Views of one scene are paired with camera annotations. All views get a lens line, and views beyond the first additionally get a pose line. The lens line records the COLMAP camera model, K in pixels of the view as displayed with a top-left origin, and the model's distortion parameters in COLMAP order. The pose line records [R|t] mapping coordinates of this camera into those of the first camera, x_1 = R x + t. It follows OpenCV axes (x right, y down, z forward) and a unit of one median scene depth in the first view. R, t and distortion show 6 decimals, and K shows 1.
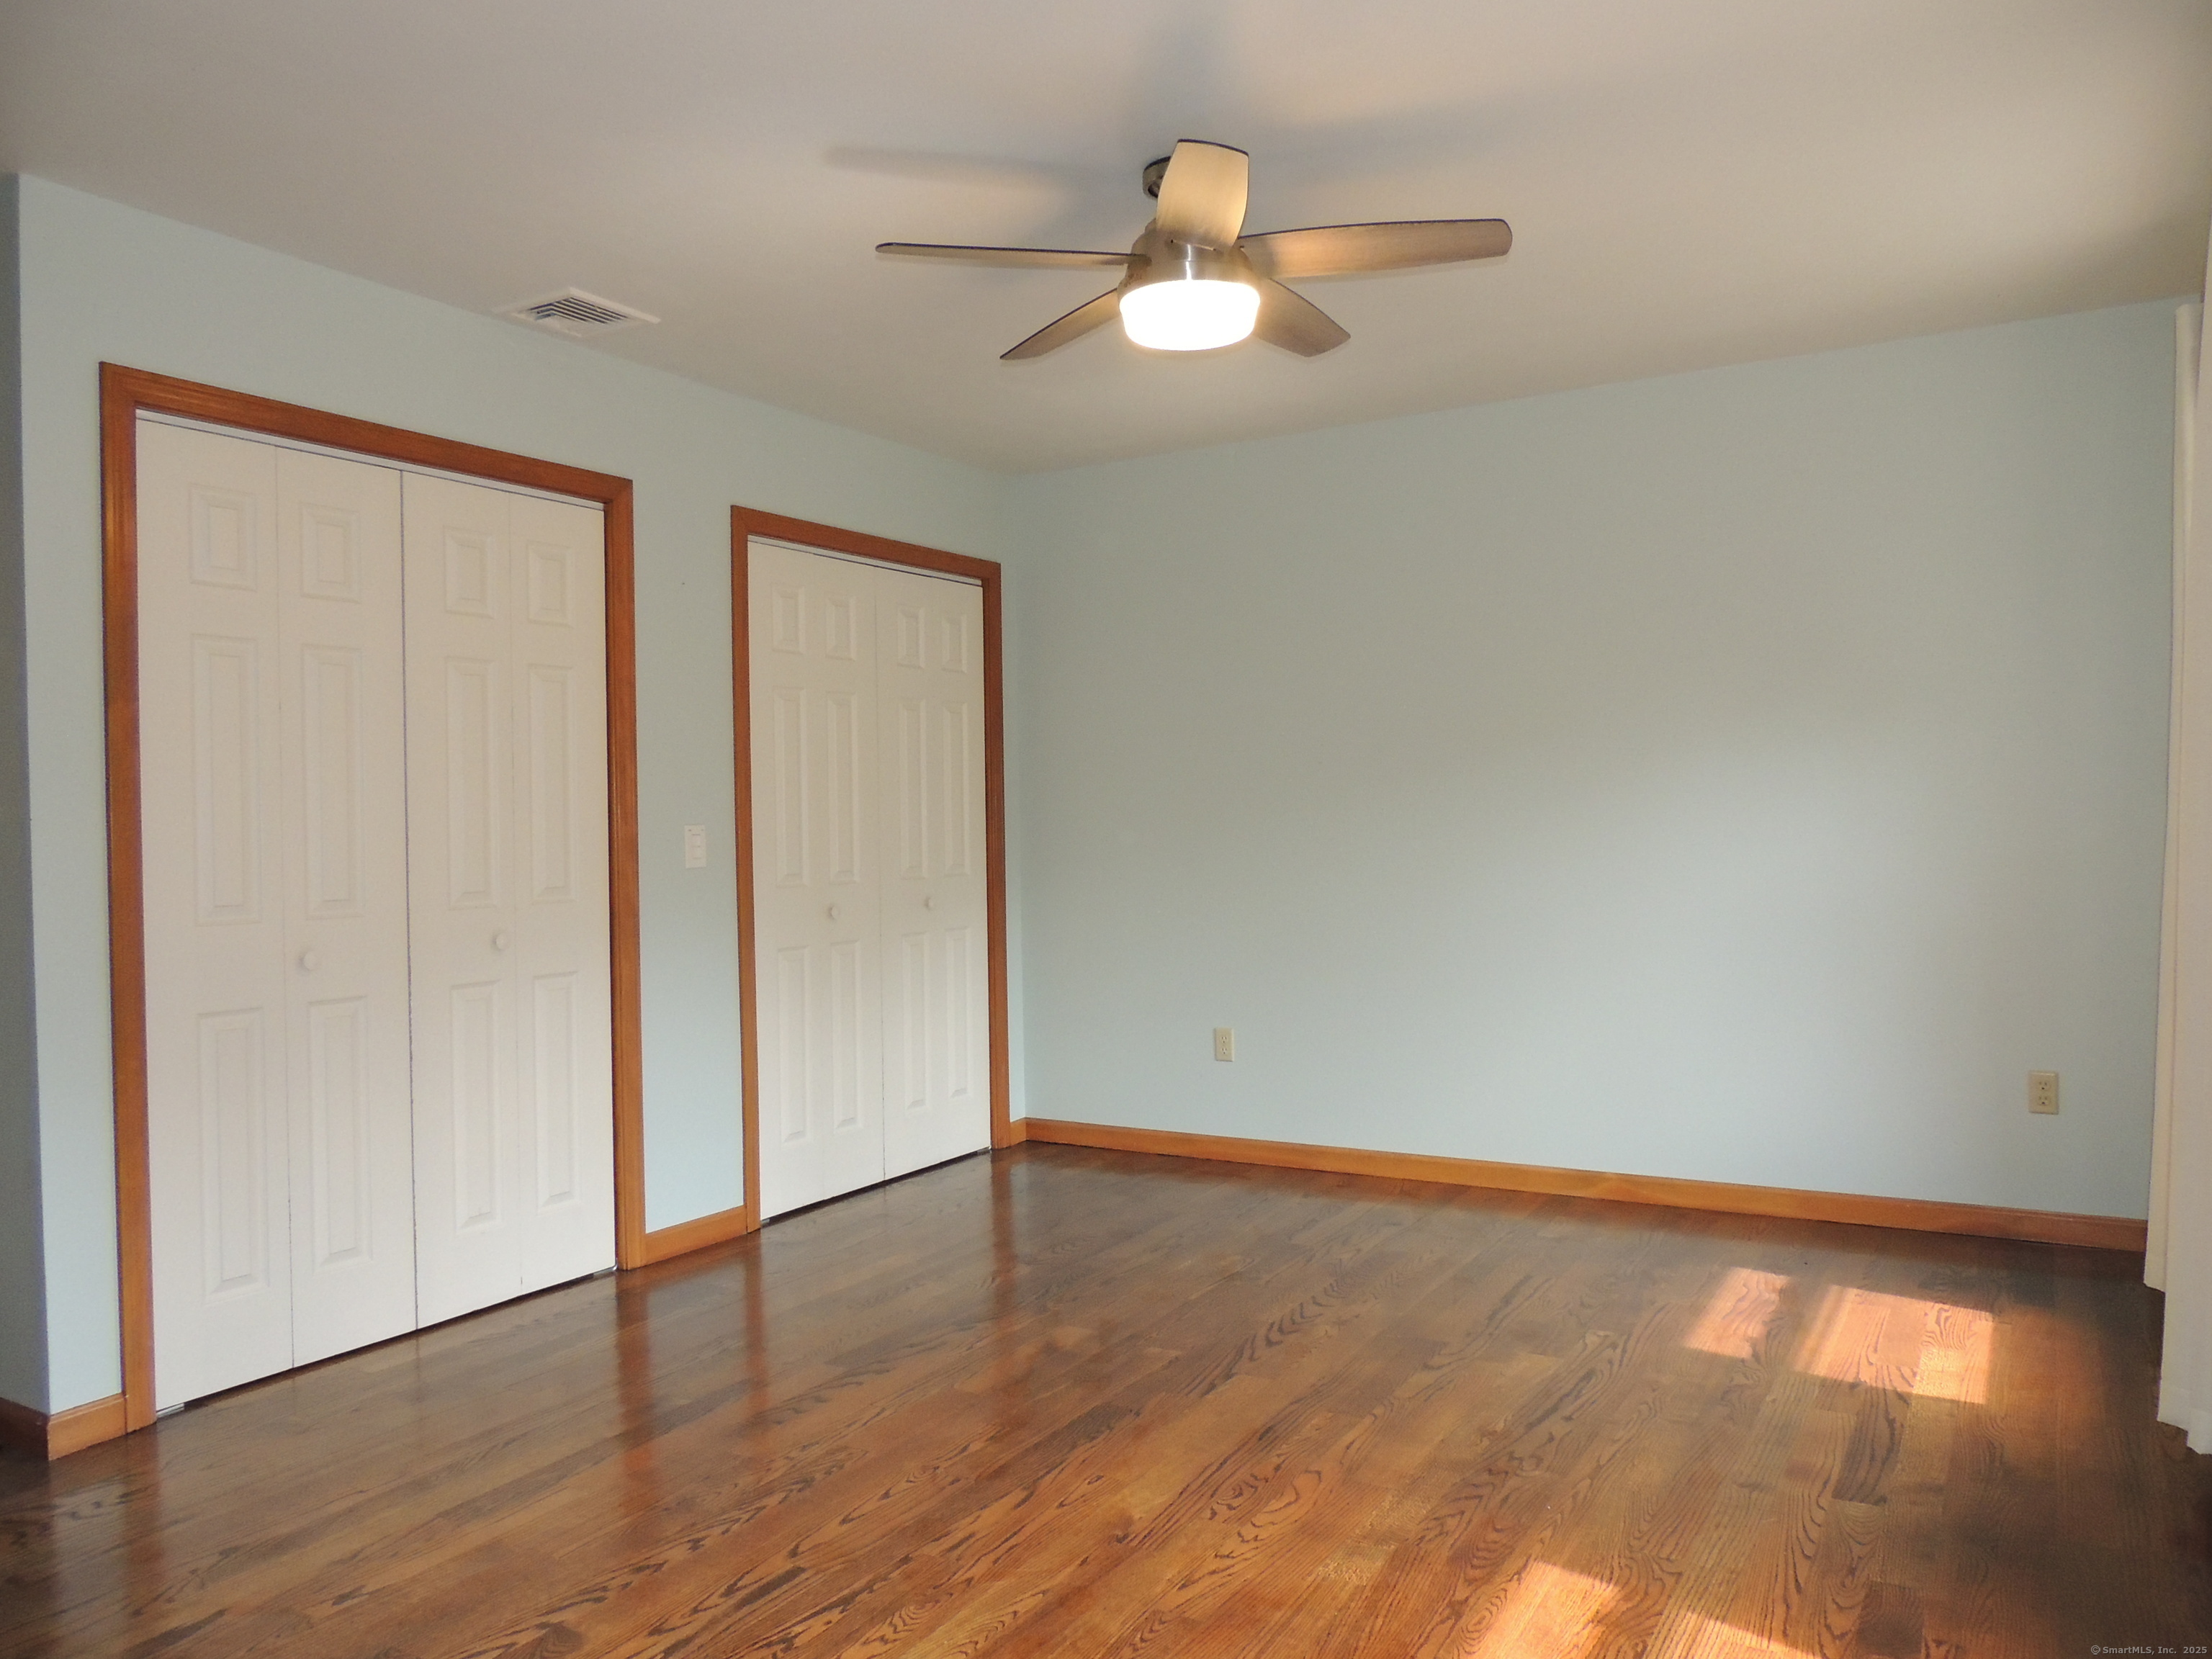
lens RADIAL K [[1584.6, 0, 1106.1], [0, 1584.6, 835.7], [0, 0, 1]] dist [-0.018206, -0.000218]
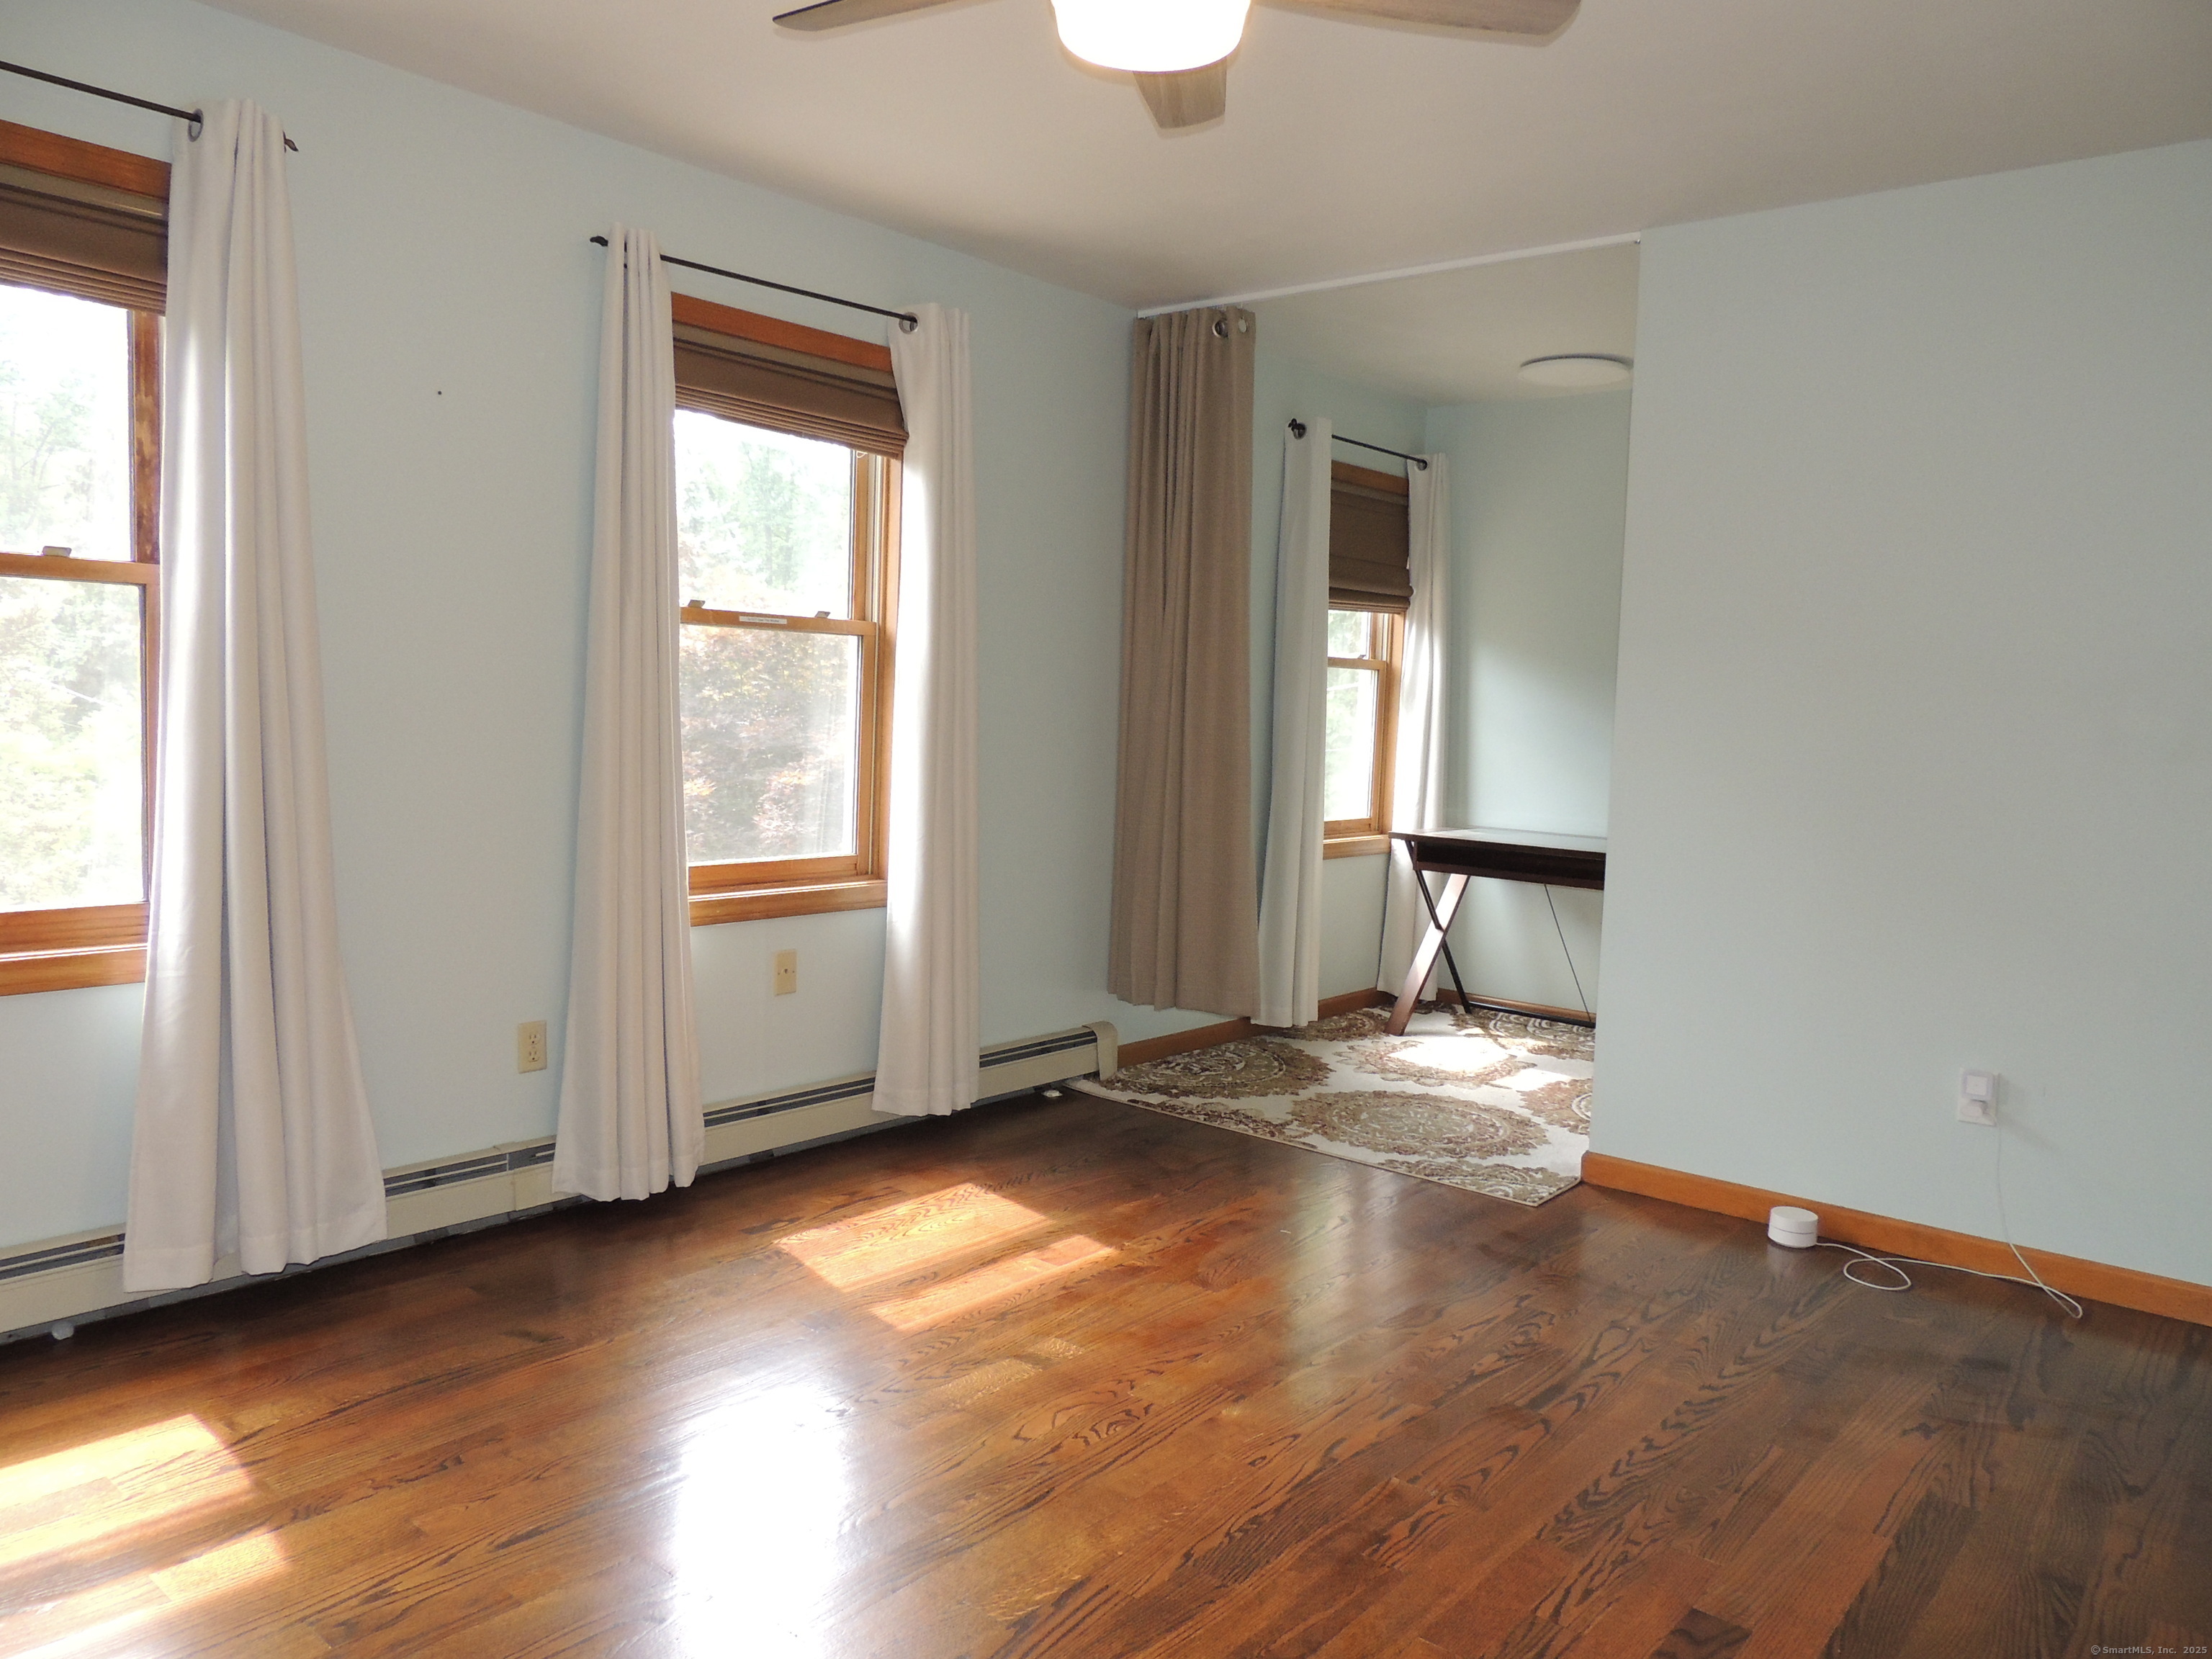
lens RADIAL K [[1584.6, 0, 1106.1], [0, 1584.6, 835.7], [0, 0, 1]] dist [-0.018206, -0.000218]
pose [[-0.988011, -0.030192, 0.151400, -0.047553], [-0.016628, 0.995797, 0.090068, -0.033553], [-0.153483, 0.086471, -0.984361, 1.875900]]
